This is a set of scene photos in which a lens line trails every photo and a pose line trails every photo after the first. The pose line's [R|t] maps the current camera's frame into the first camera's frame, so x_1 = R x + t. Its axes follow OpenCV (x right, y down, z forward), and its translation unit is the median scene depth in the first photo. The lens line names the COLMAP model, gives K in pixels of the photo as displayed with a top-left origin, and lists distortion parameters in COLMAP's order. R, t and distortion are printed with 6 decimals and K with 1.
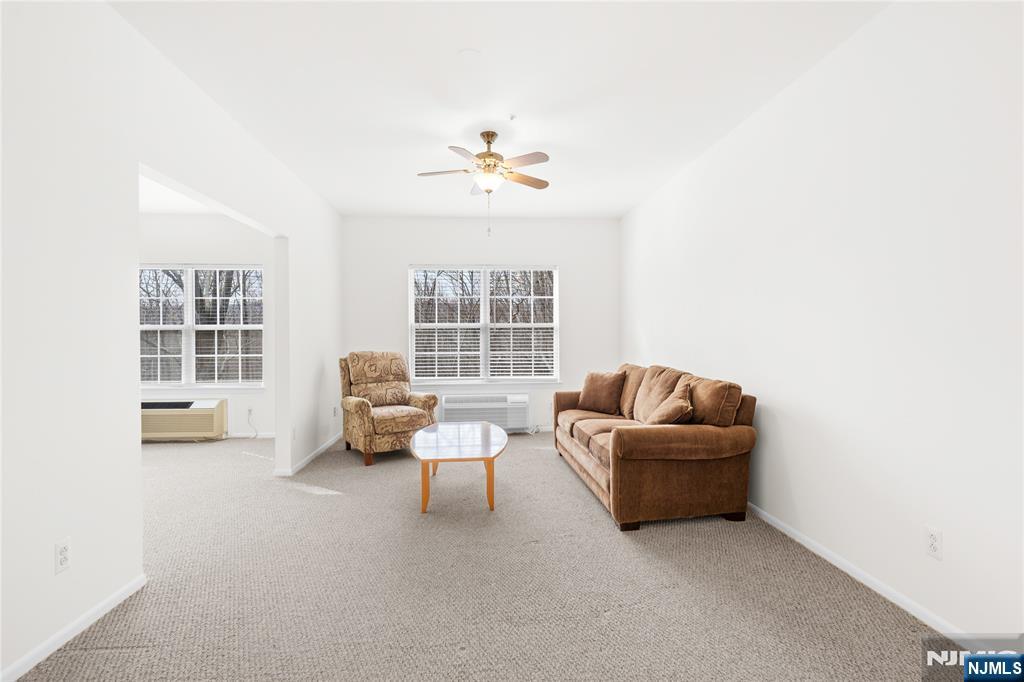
lens RADIAL K [[465.9, 0, 512.3], [0, 465.9, 331.4], [0, 0, 1]] dist [-0.005402, 0.002874]
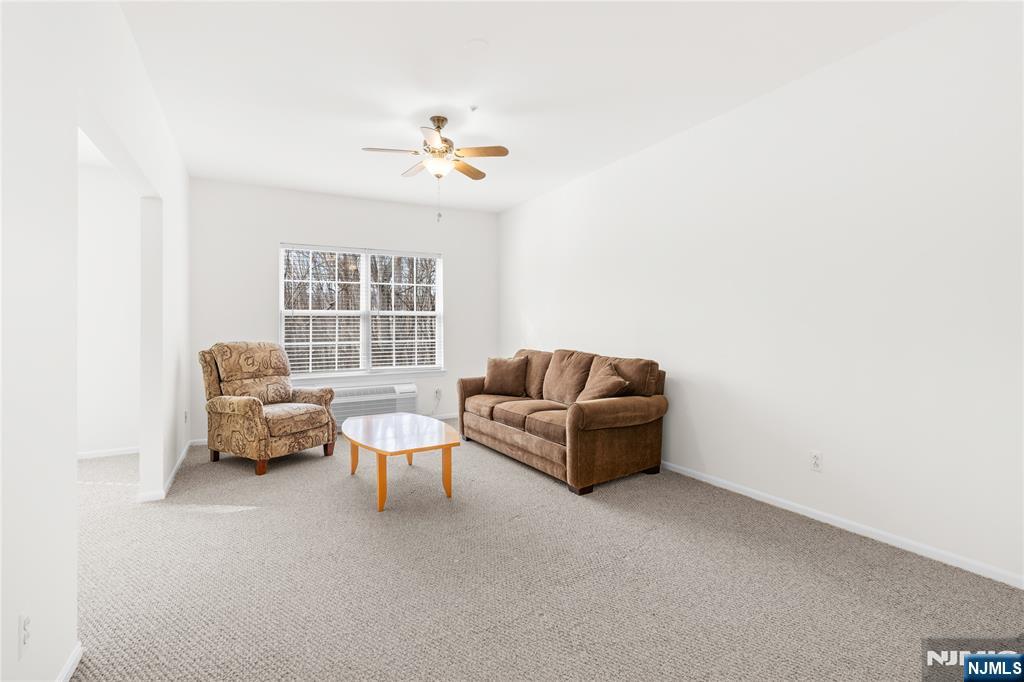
lens RADIAL K [[465.9, 0, 526.6], [0, 465.9, 319.8], [0, 0, 1]] dist [-0.005402, 0.002874]
pose [[0.912131, -0.000669, 0.409898, -0.286464], [0.000734, 1.000000, -0.000002, 0.003414], [-0.409898, 0.000303, 0.912131, 0.020406]]
